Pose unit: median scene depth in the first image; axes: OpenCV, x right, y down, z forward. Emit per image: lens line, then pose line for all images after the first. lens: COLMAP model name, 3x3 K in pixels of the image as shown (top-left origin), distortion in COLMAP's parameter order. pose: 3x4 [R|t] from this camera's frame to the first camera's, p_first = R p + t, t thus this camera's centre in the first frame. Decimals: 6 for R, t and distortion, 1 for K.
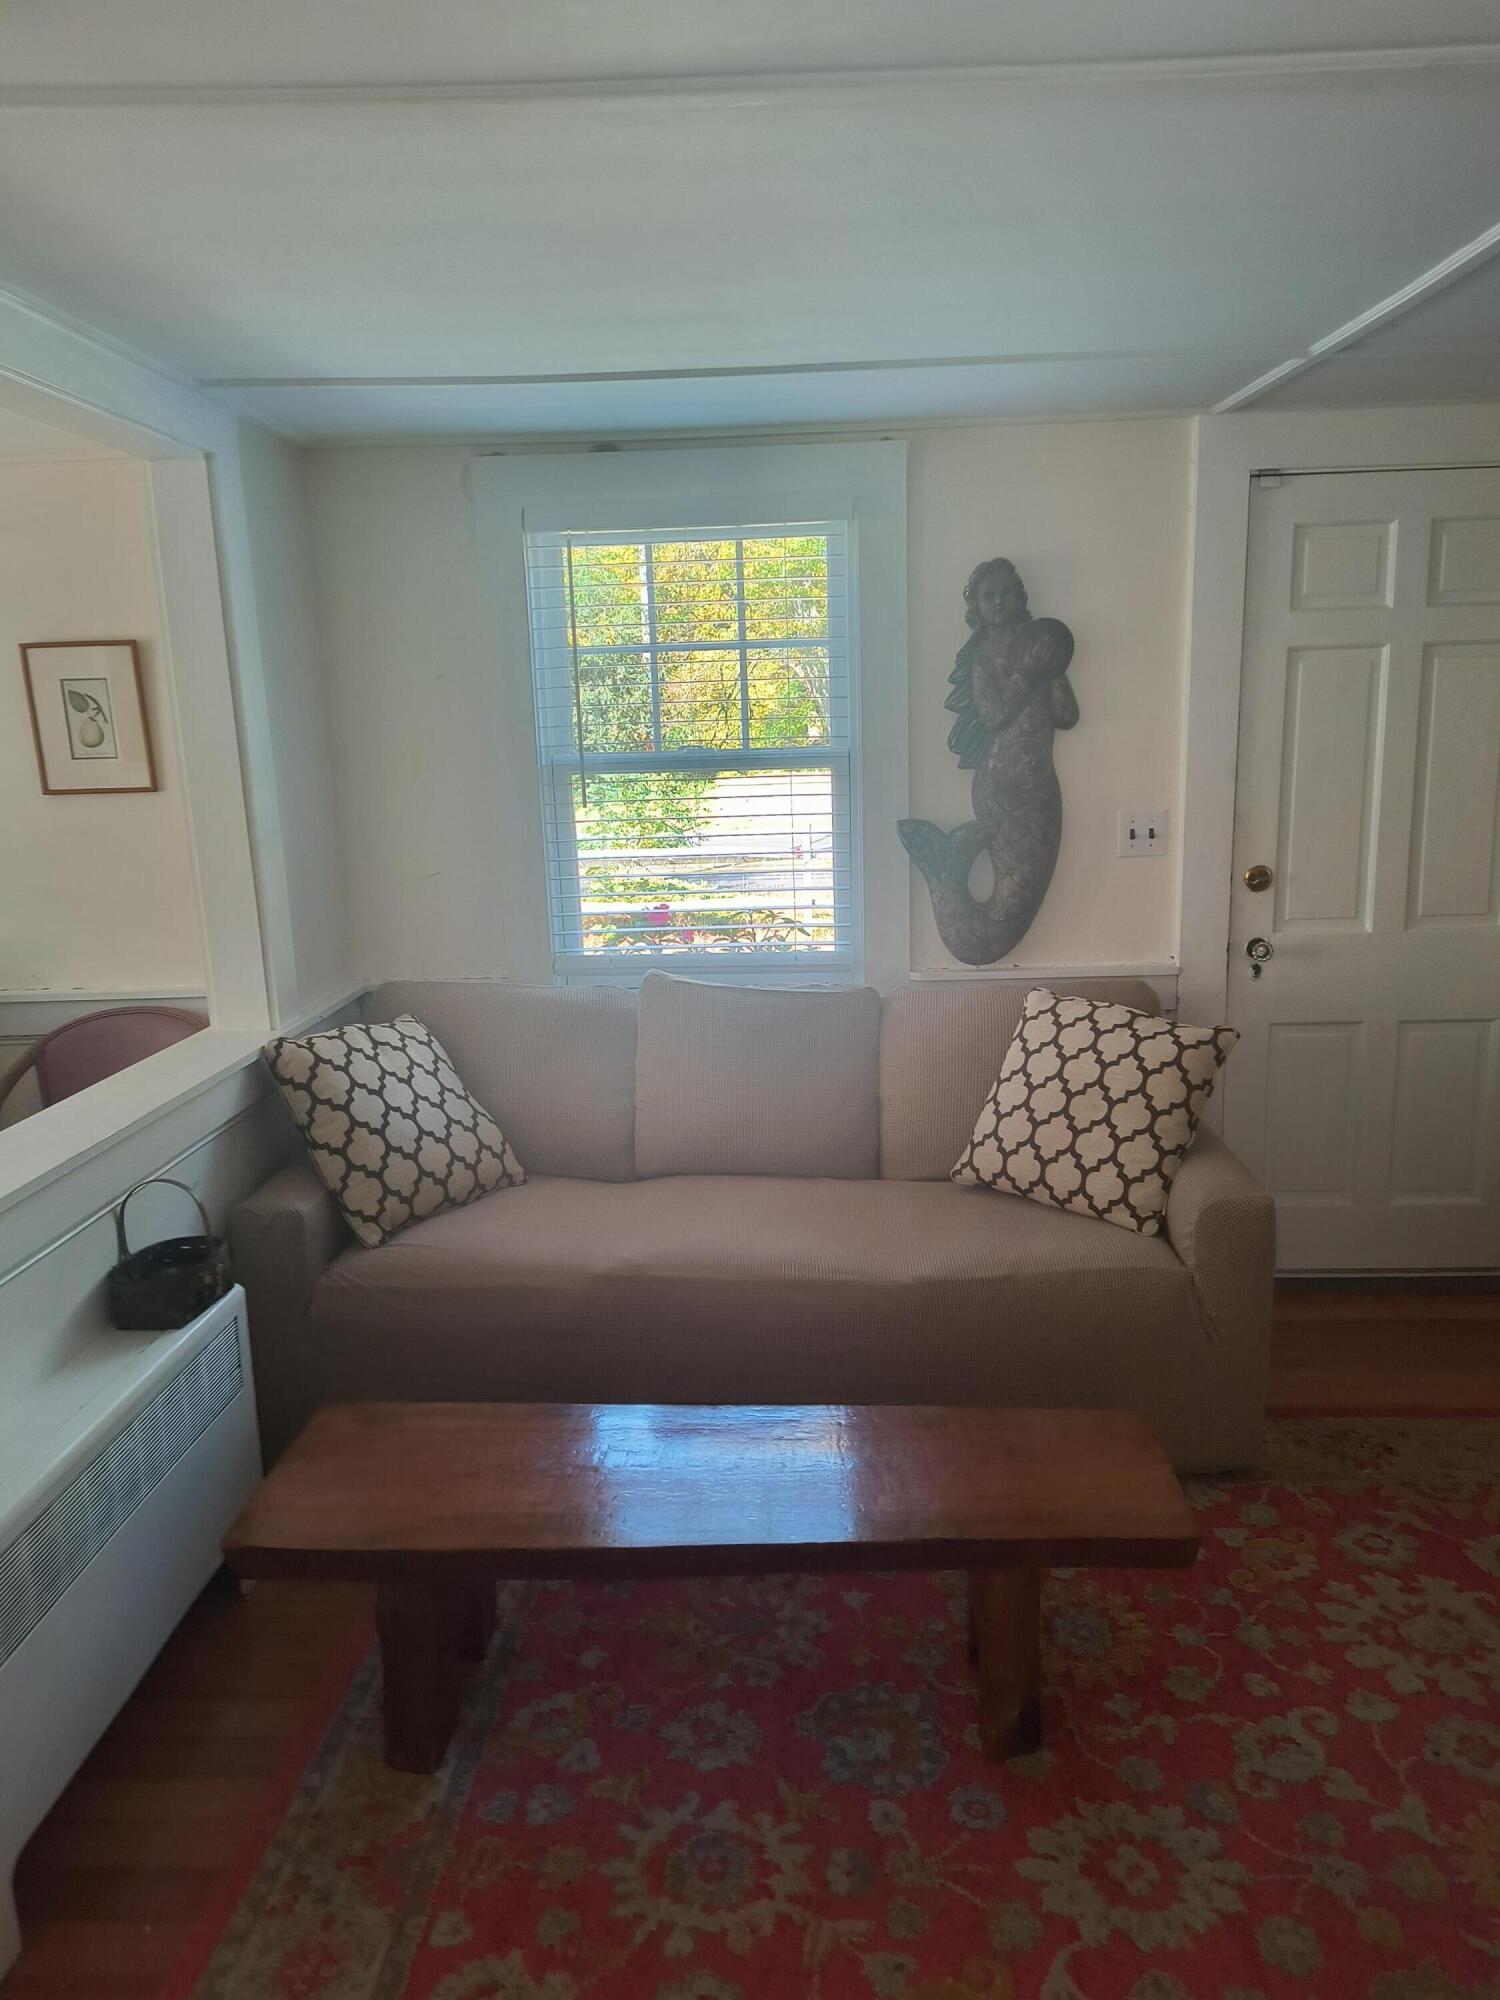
lens RADIAL K [[1386.1, 0, 750.0], [0, 1386.1, 1000.0], [0, 0, 1]] dist [0.038177, -0.022517]
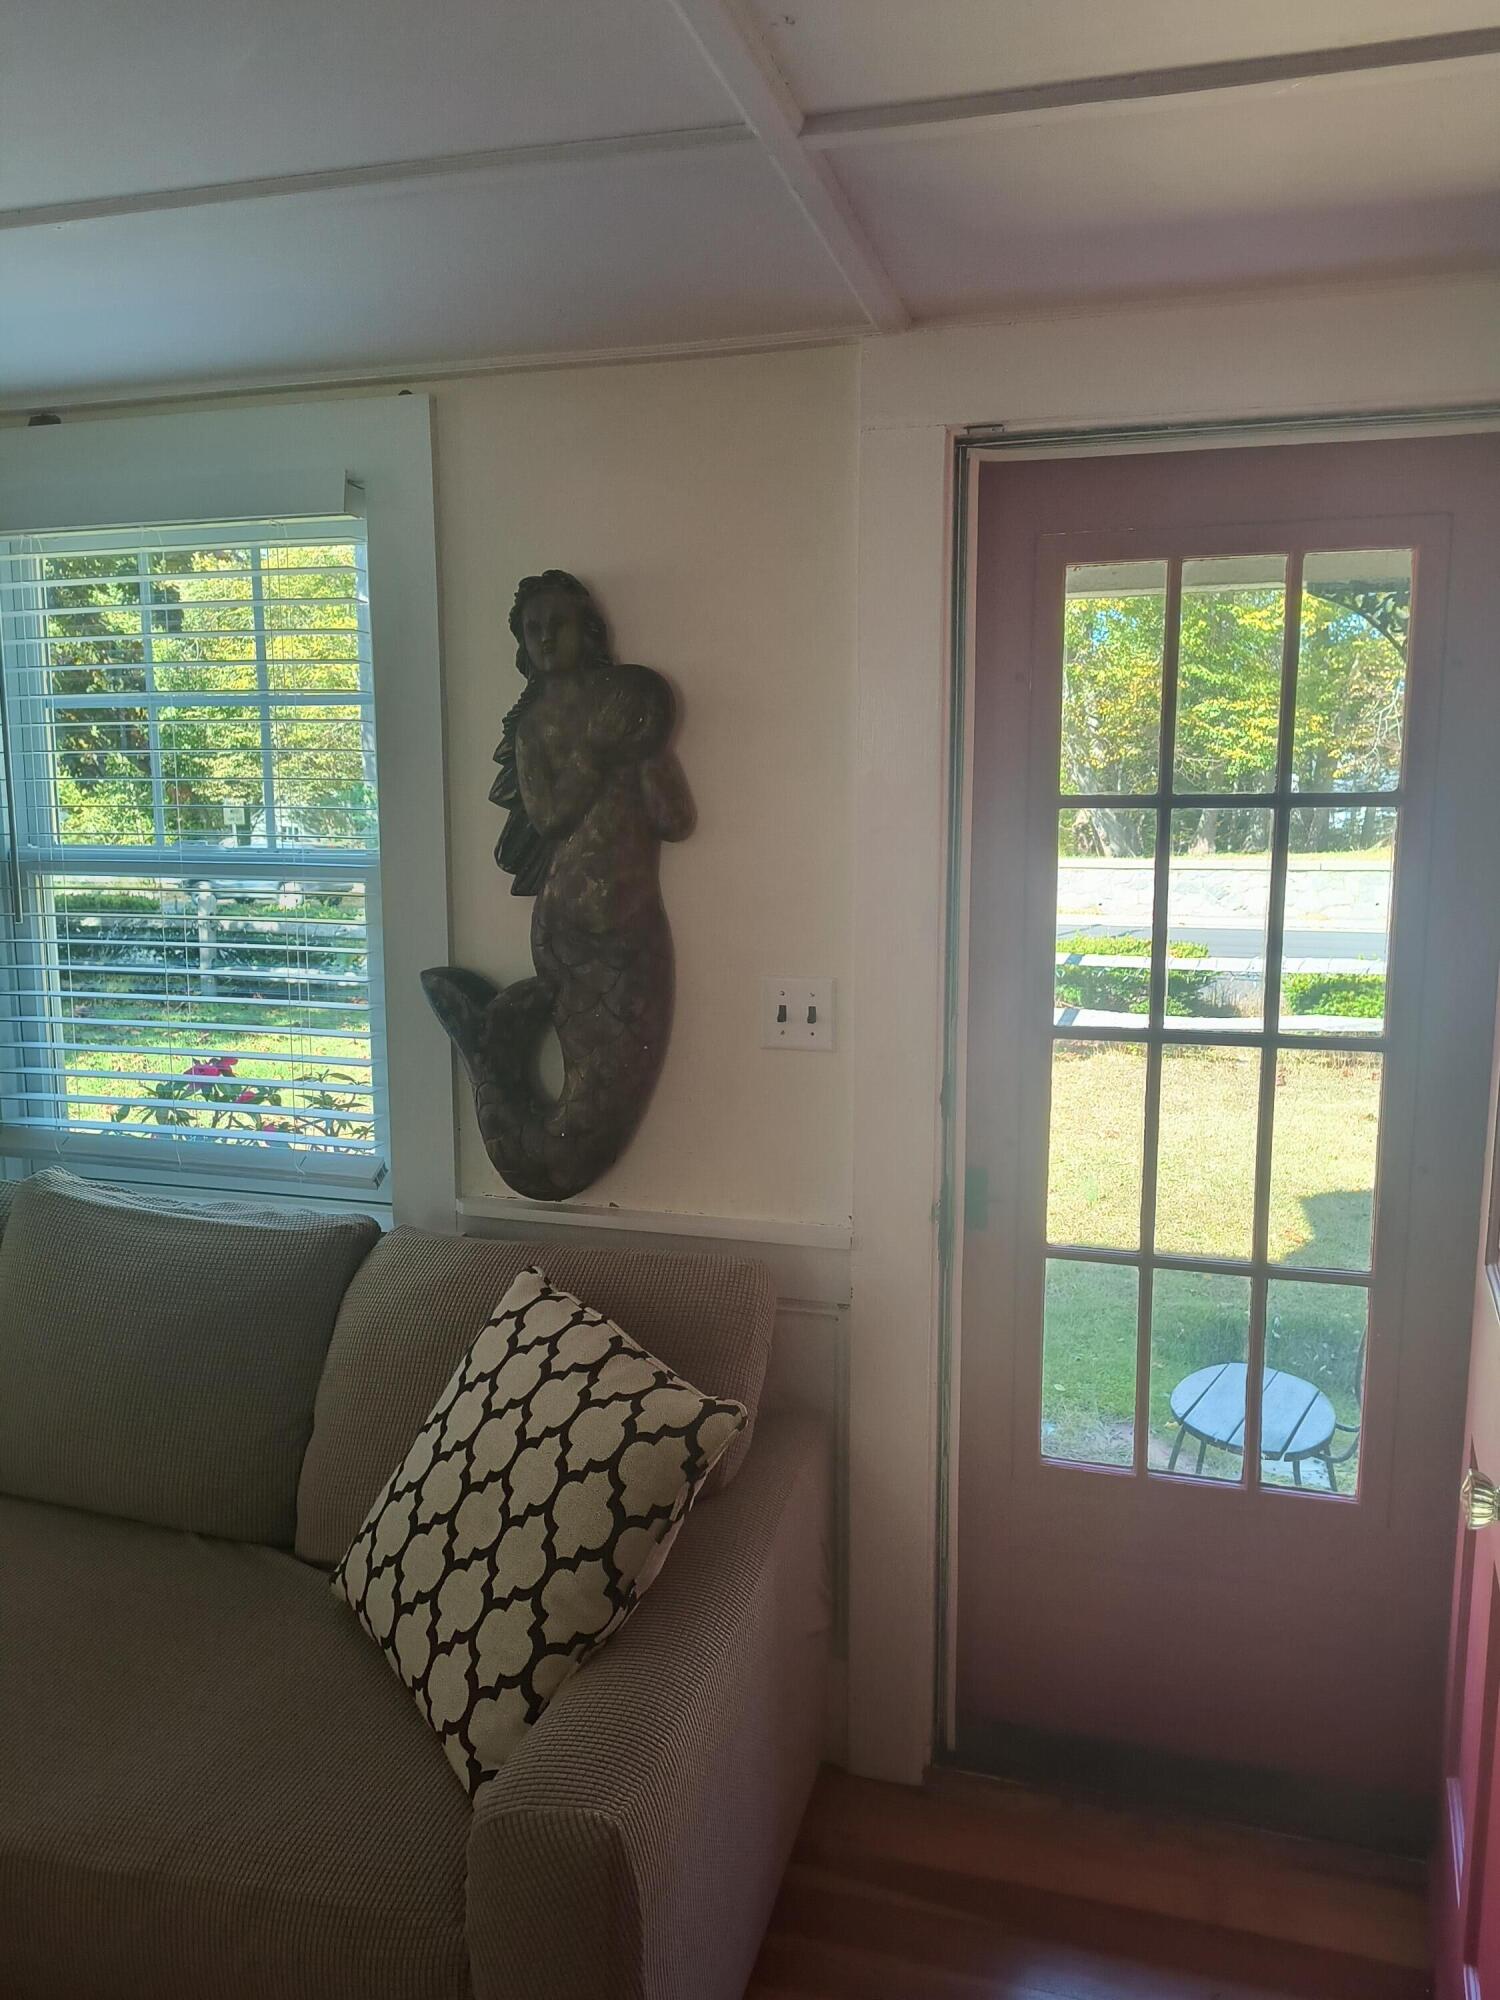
lens RADIAL K [[1361.5, 0, 722.7], [0, 1361.5, 996.6], [0, 0, 1]] dist [0.065956, -0.081680]
pose [[0.968851, 0.061782, -0.239813, 0.467179], [-0.074897, 0.996132, -0.045957, -0.115451], [0.236046, 0.062487, 0.969731, 0.487399]]
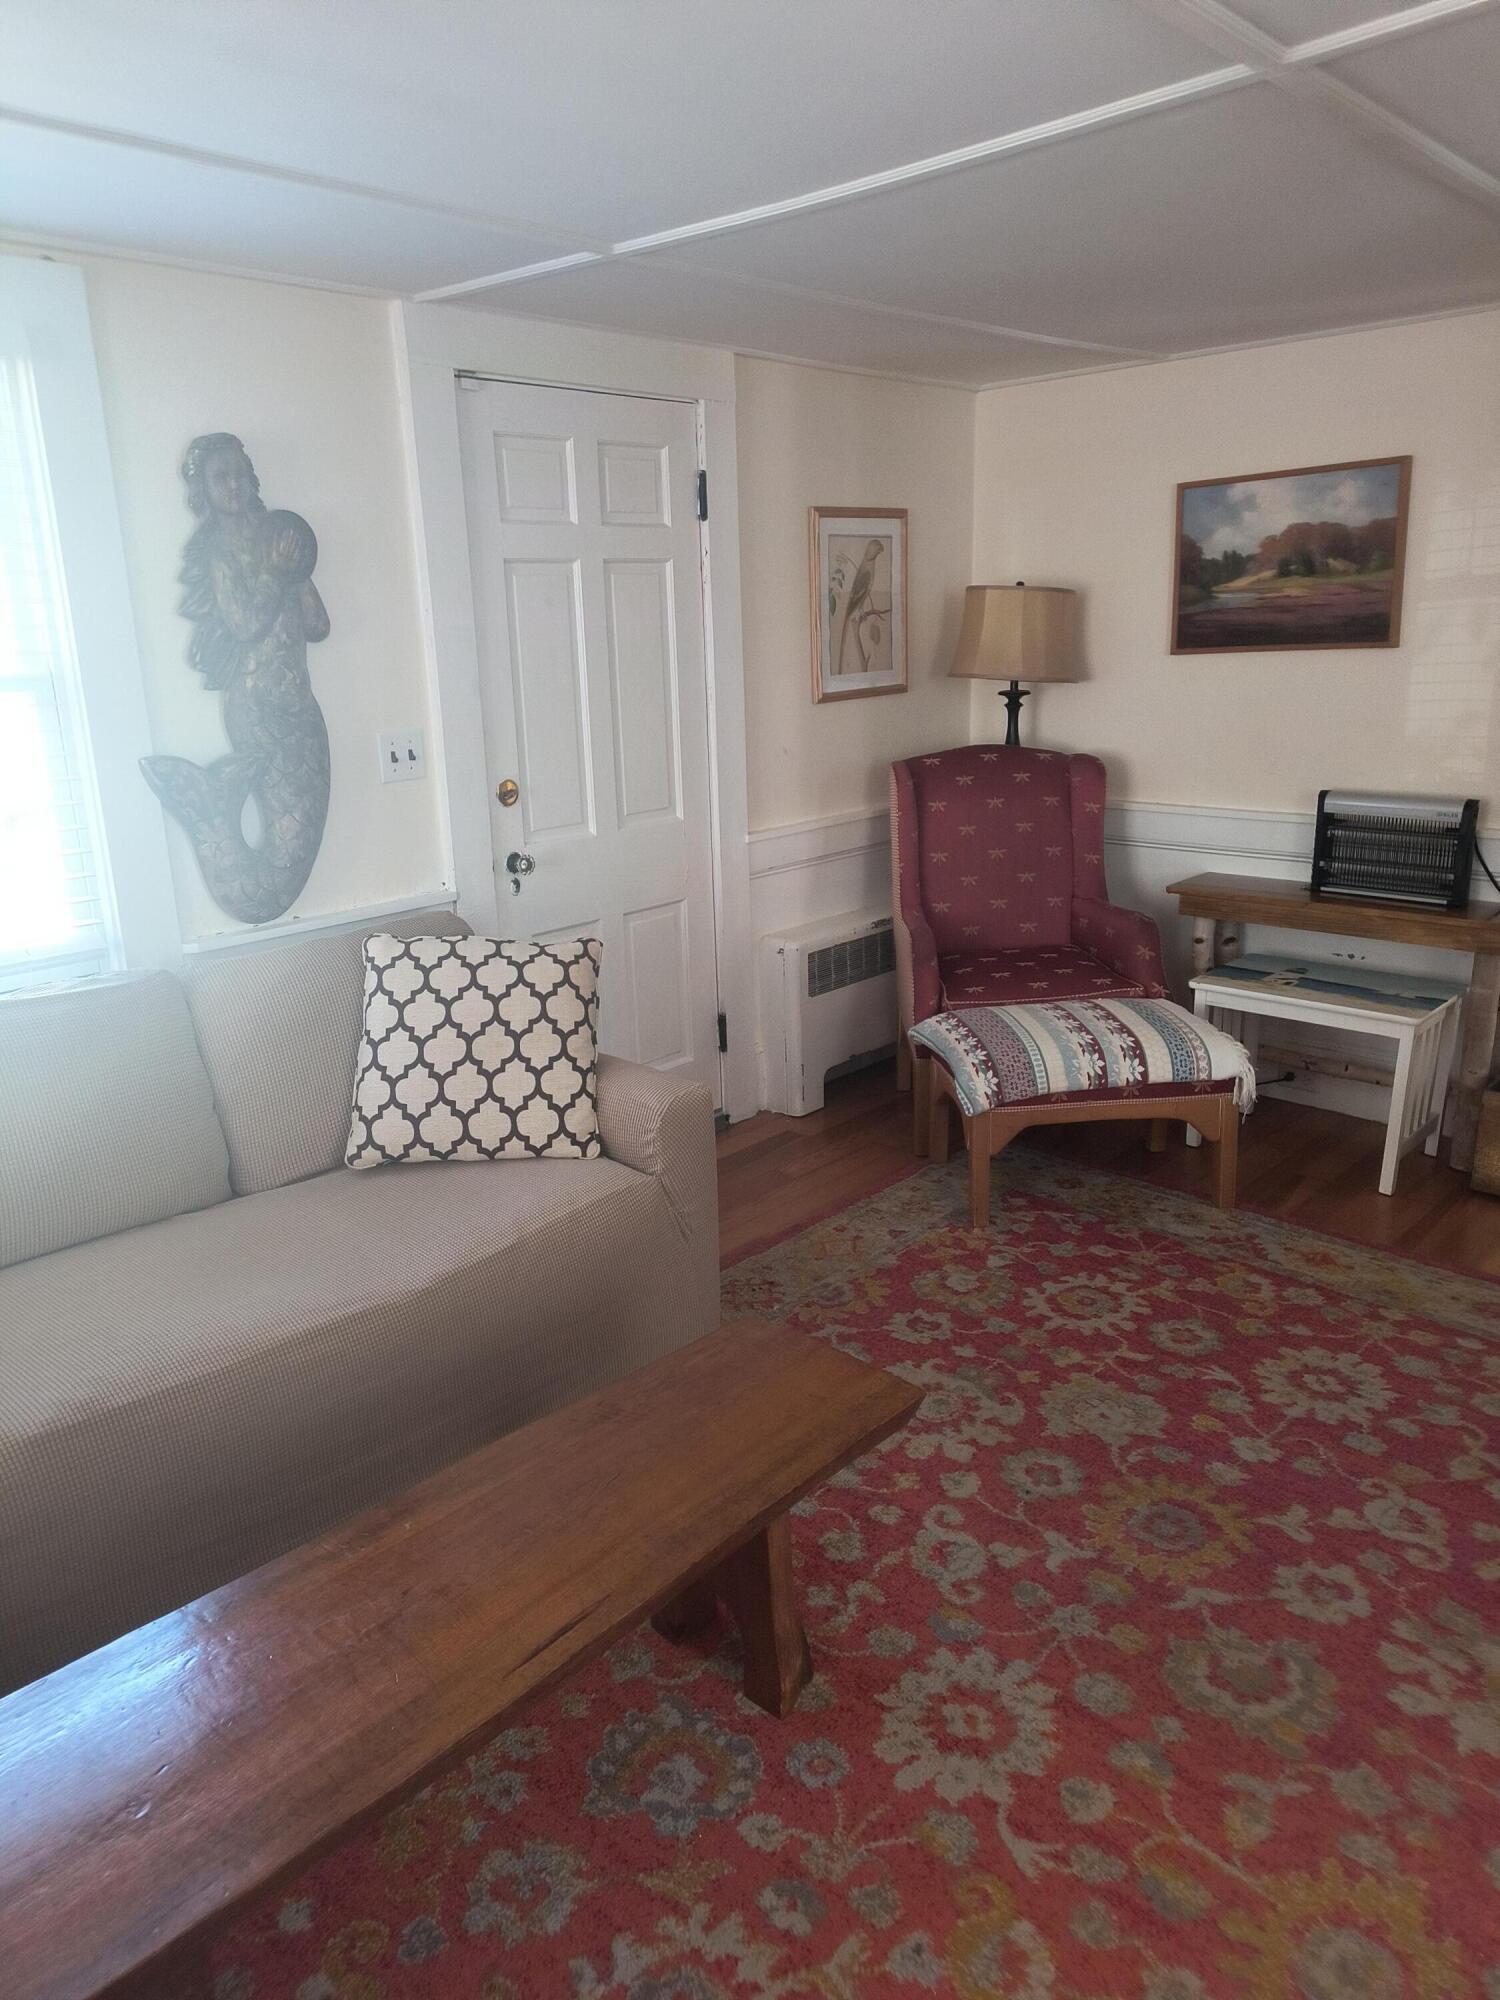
lens RADIAL K [[1361.5, 0, 722.7], [0, 1361.5, 996.6], [0, 0, 1]] dist [0.065956, -0.081680]
pose [[0.671952, -0.193223, 0.714945, -0.308676], [0.166299, 0.980079, 0.108580, -0.030268], [-0.721682, 0.045934, 0.690699, 0.261214]]
